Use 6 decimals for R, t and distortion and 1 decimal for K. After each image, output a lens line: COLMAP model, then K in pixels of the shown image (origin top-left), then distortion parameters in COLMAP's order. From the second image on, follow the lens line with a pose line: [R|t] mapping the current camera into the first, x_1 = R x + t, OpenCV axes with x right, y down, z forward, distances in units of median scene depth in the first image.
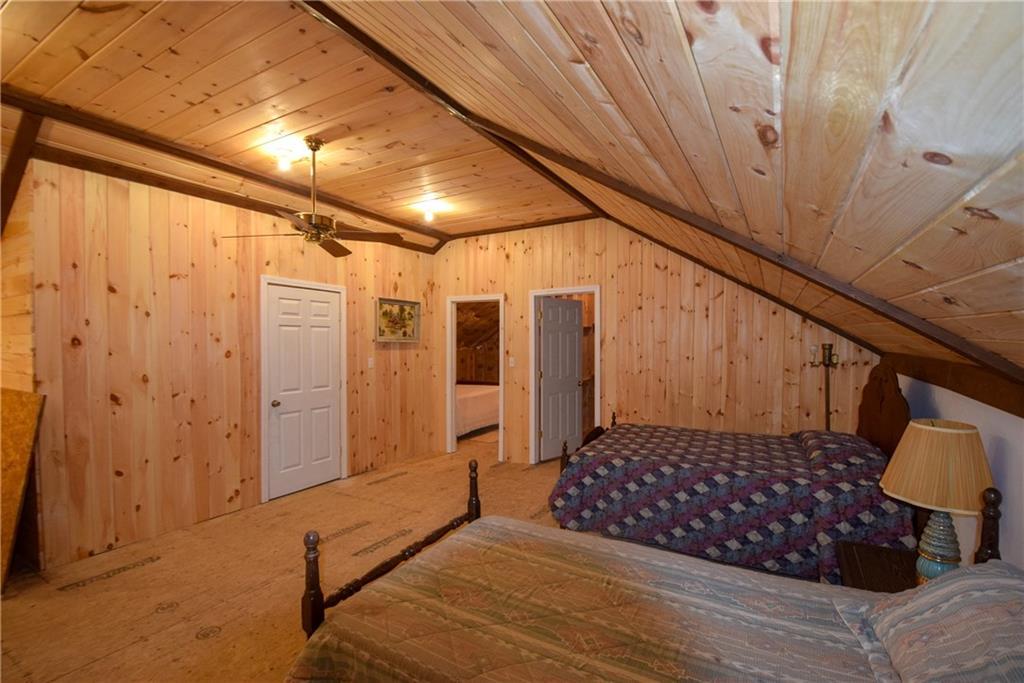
lens RADIAL K [[458.6, 0, 515.0], [0, 458.6, 351.7], [0, 0, 1]] dist [-0.000529, -0.000521]
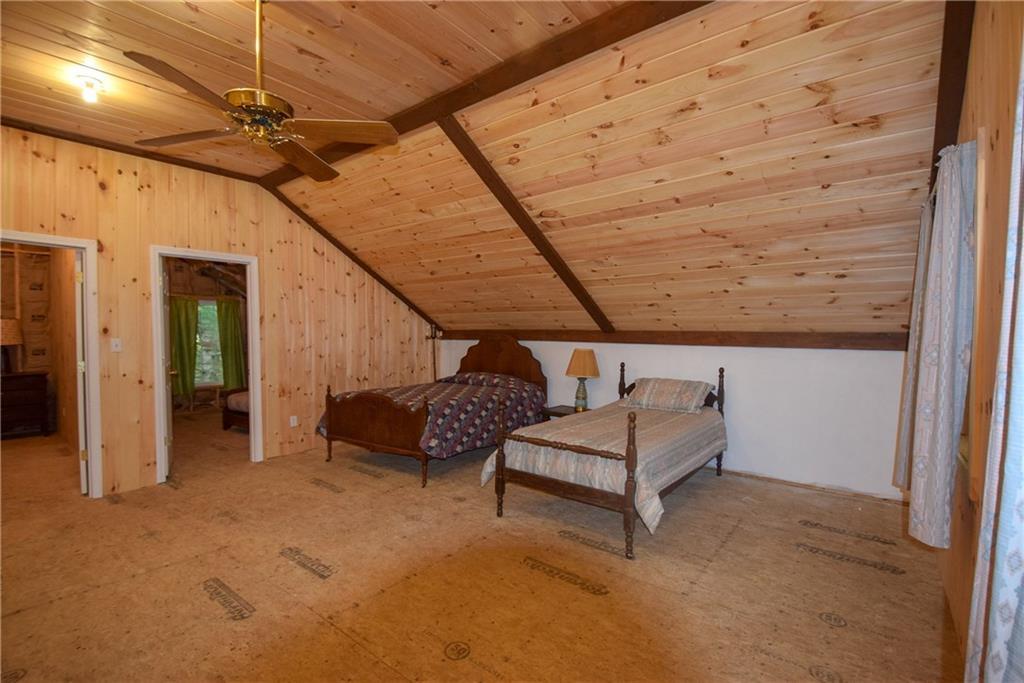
lens RADIAL K [[458.6, 0, 515.0], [0, 458.6, 351.7], [0, 0, 1]] dist [-0.000529, -0.000521]
pose [[0.165575, -0.033252, 0.985636, -0.688953], [0.017879, 0.999368, 0.030712, 0.026617], [-0.986035, 0.012537, 0.166065, 0.364527]]
